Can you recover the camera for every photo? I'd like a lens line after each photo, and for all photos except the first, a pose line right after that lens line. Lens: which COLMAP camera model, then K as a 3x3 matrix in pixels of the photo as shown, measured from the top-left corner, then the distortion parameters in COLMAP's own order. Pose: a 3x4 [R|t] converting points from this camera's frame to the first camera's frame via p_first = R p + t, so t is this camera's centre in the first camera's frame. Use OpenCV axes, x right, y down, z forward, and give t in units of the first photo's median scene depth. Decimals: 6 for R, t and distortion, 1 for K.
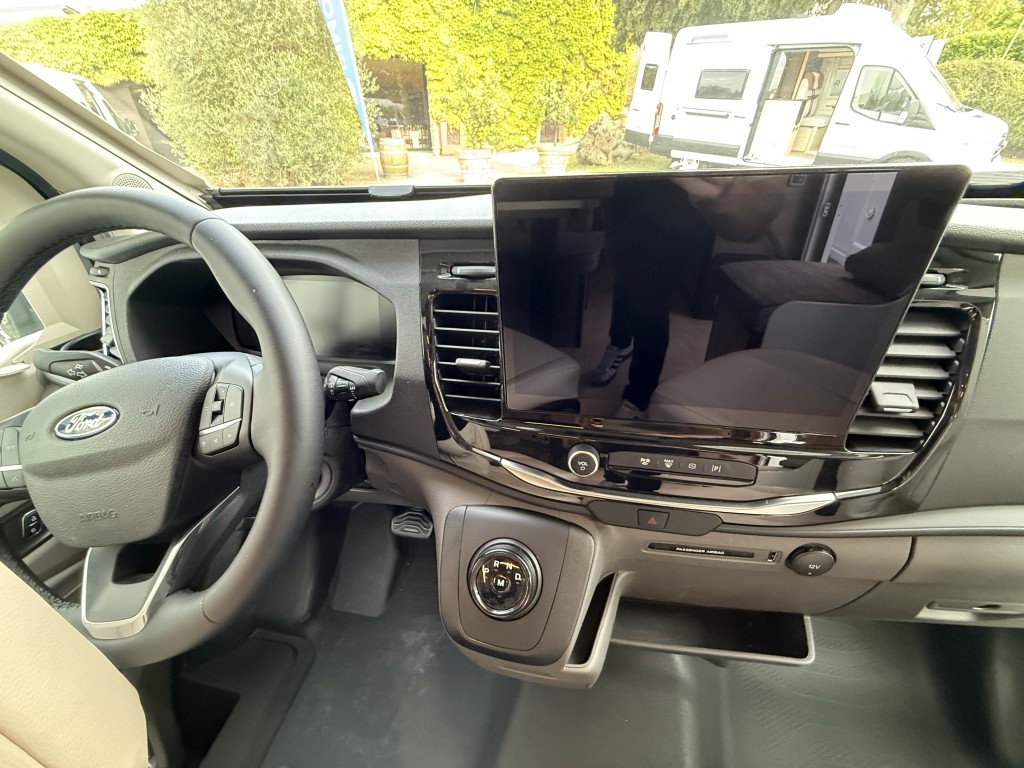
lens RADIAL K [[409.0, 0, 510.5], [0, 409.0, 385.9], [0, 0, 1]] dist [-0.001748, -0.000209]
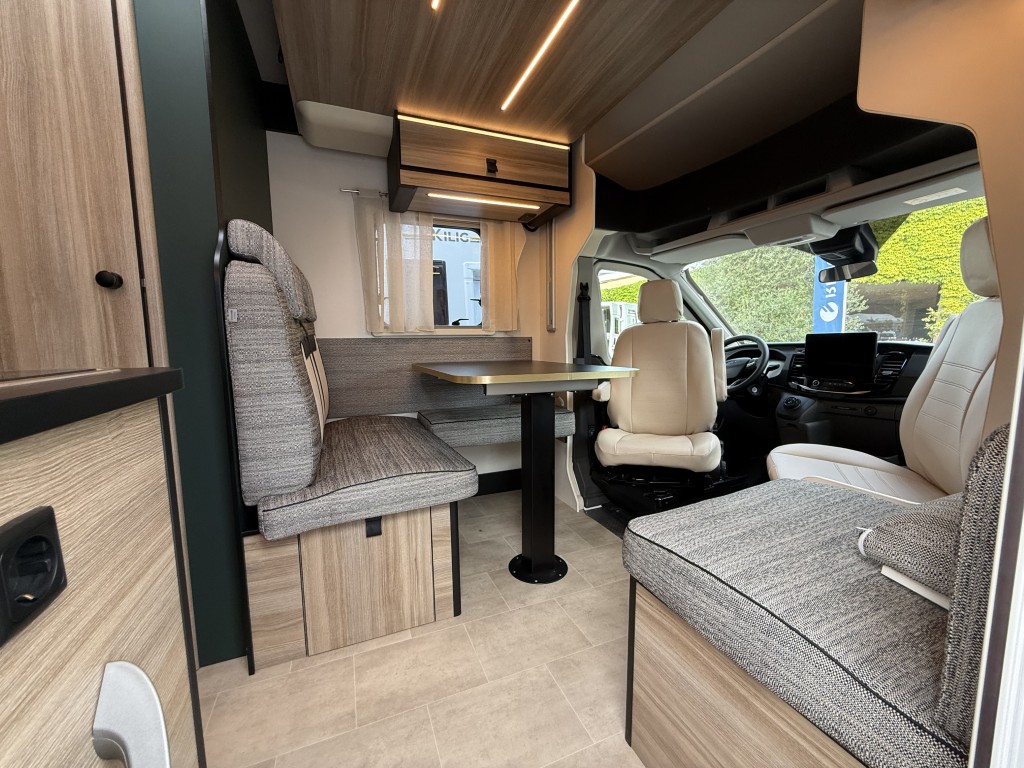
lens RADIAL K [[409.0, 0, 510.7], [0, 409.0, 385.0], [0, 0, 1]] dist [-0.001748, -0.000209]
pose [[0.552382, 0.122377, -0.824560, 0.080265], [-0.465927, 0.865550, -0.183669, 0.102516], [0.691221, 0.485641, 0.535133, -0.153566]]
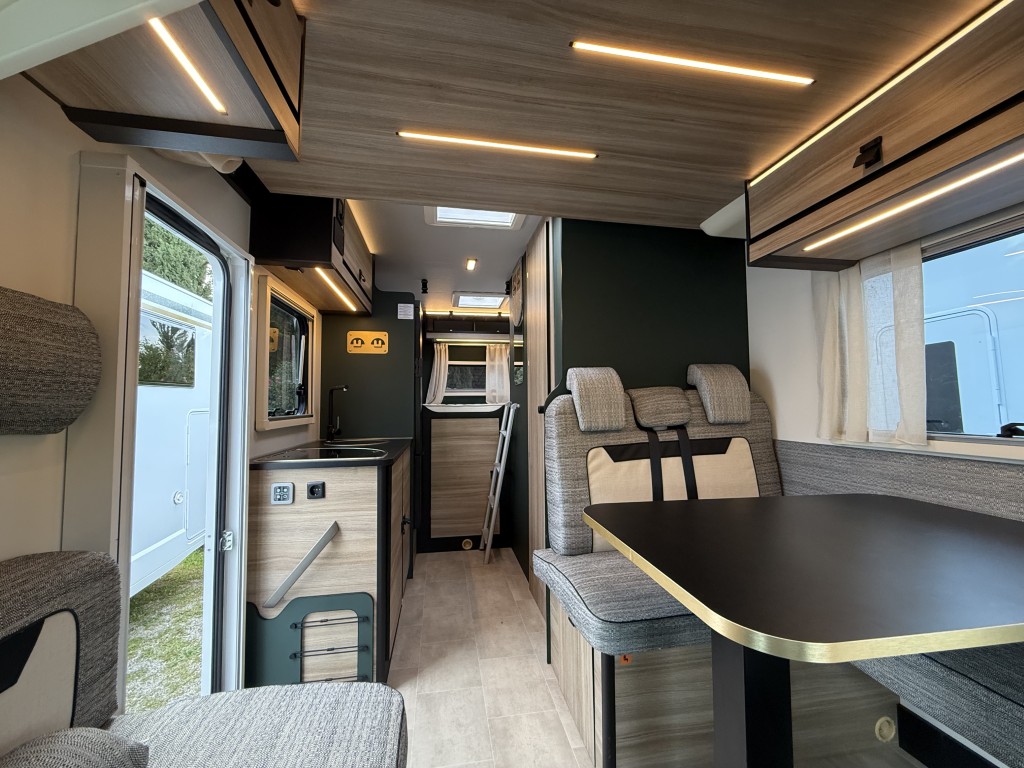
lens RADIAL K [[409.0, 0, 508.0], [0, 409.0, 381.8], [0, 0, 1]] dist [-0.001748, -0.000209]
pose [[-0.935869, 0.024142, -0.351521, 0.033358], [-0.157576, 0.863648, 0.478835, 0.008091], [0.315151, 0.503518, -0.804456, -0.037329]]
